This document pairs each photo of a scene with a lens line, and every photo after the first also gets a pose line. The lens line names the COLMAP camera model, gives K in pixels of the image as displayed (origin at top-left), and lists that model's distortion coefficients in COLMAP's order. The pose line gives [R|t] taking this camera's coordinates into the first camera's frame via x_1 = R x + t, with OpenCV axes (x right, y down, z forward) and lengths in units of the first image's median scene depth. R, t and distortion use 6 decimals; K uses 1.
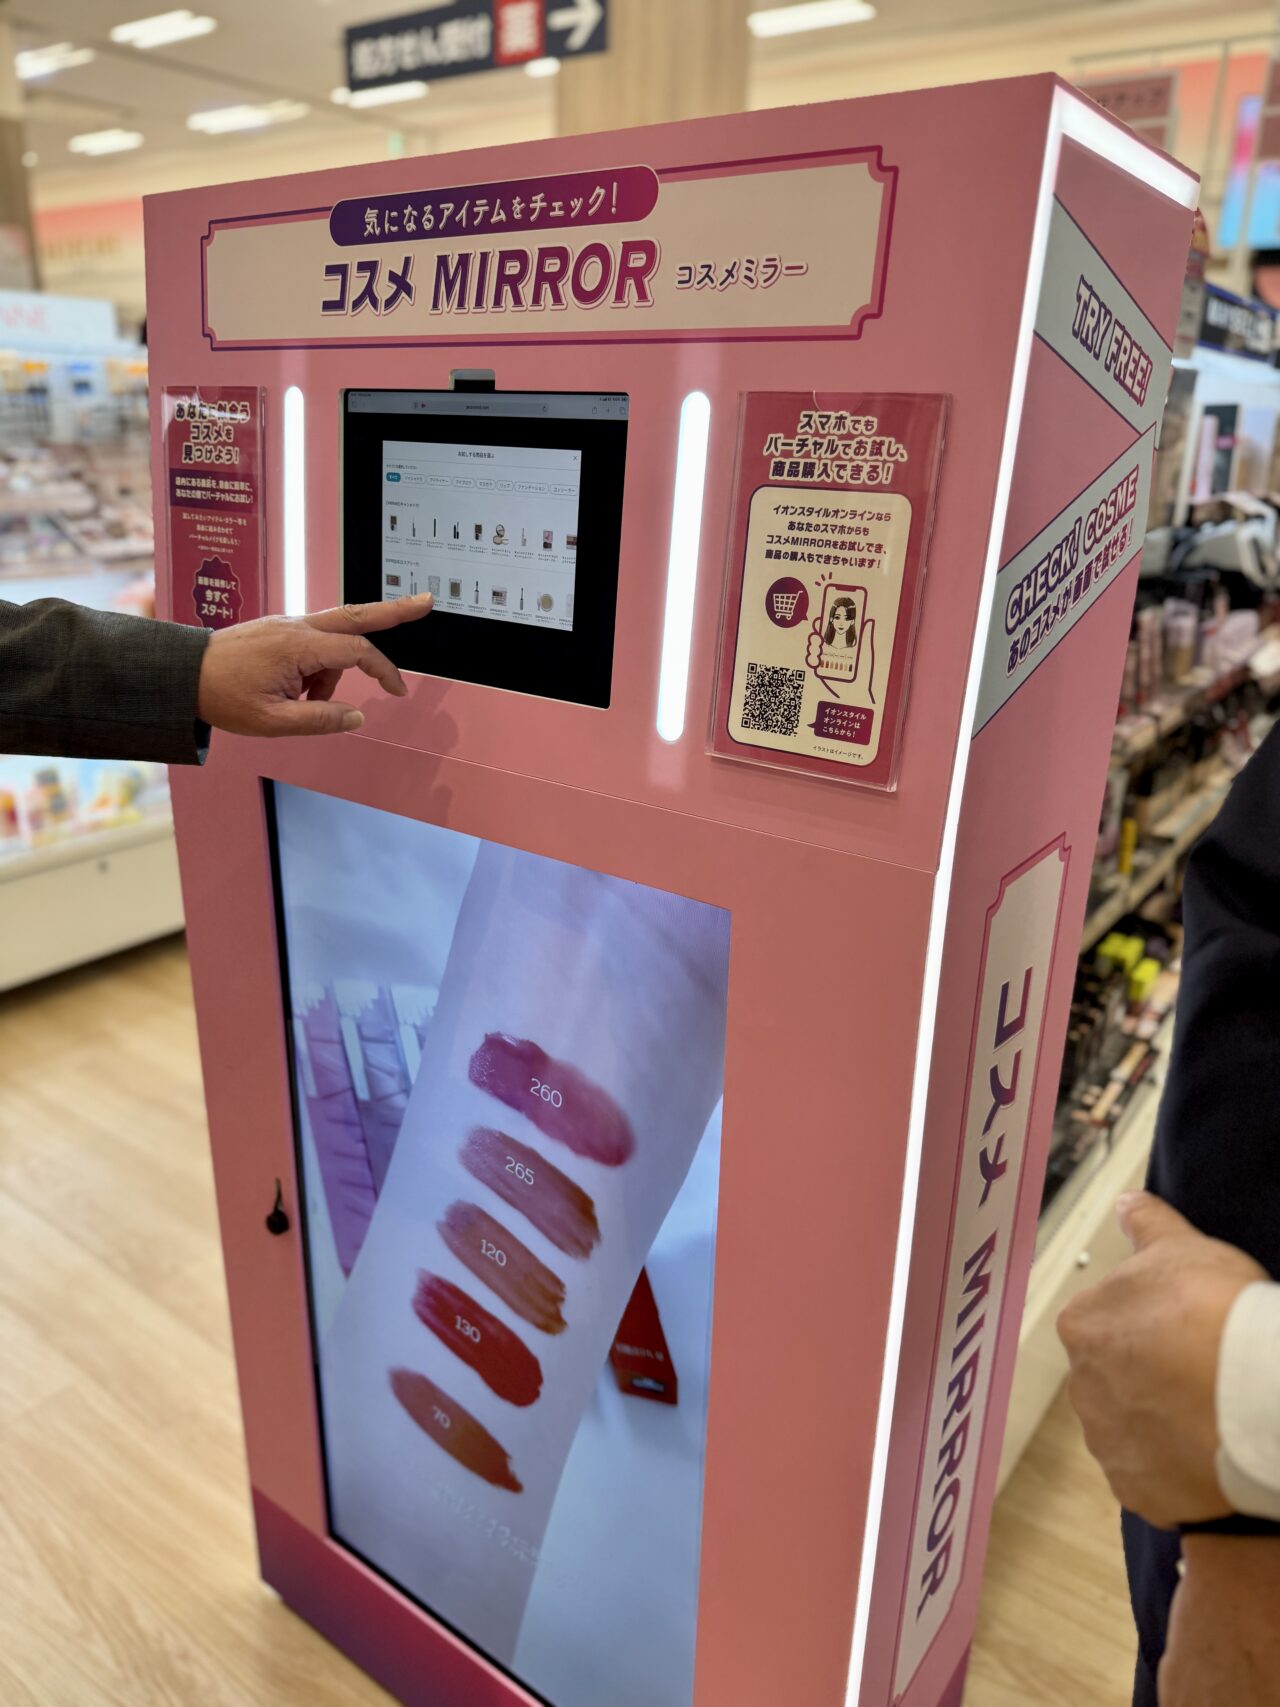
lens RADIAL K [[1204.7, 0, 638.2], [0, 1204.7, 845.4], [0, 0, 1]] dist [-0.004367, -0.000043]
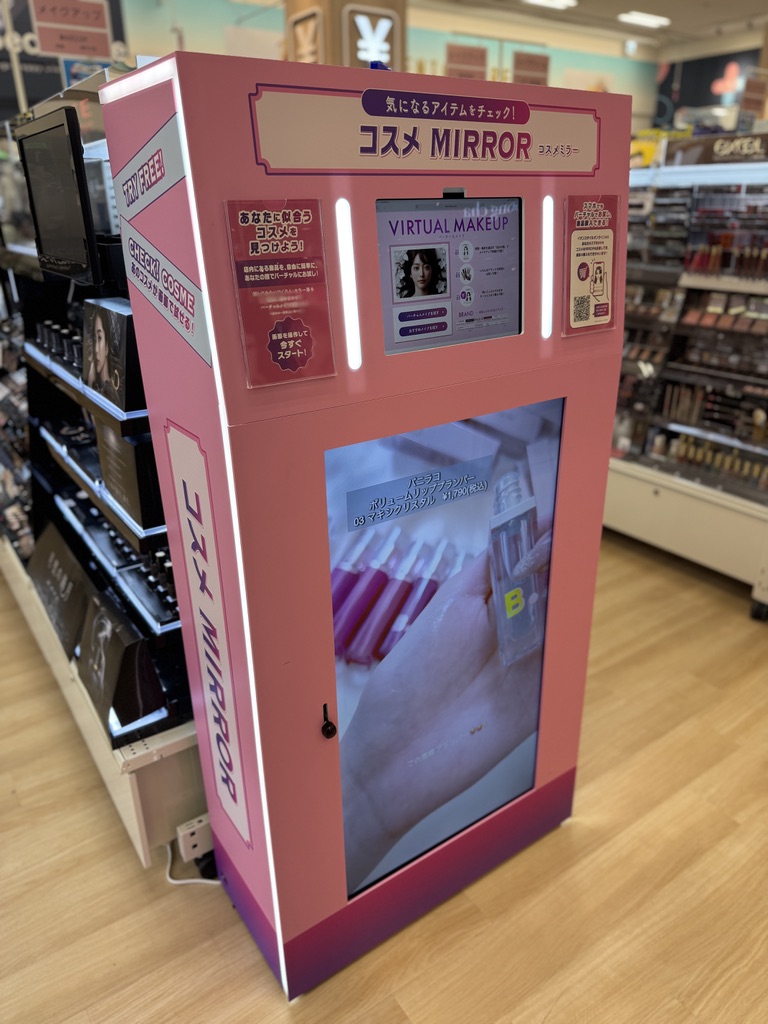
lens RADIAL K [[722.7, 0, 382.2], [0, 722.7, 515.3], [0, 0, 1]] dist [-0.004367, -0.000043]
pose [[0.315954, -0.393624, 0.863269, -1.496980], [0.352491, 0.893452, 0.278376, -0.290259], [-0.880865, 0.216340, 0.421038, 0.731777]]
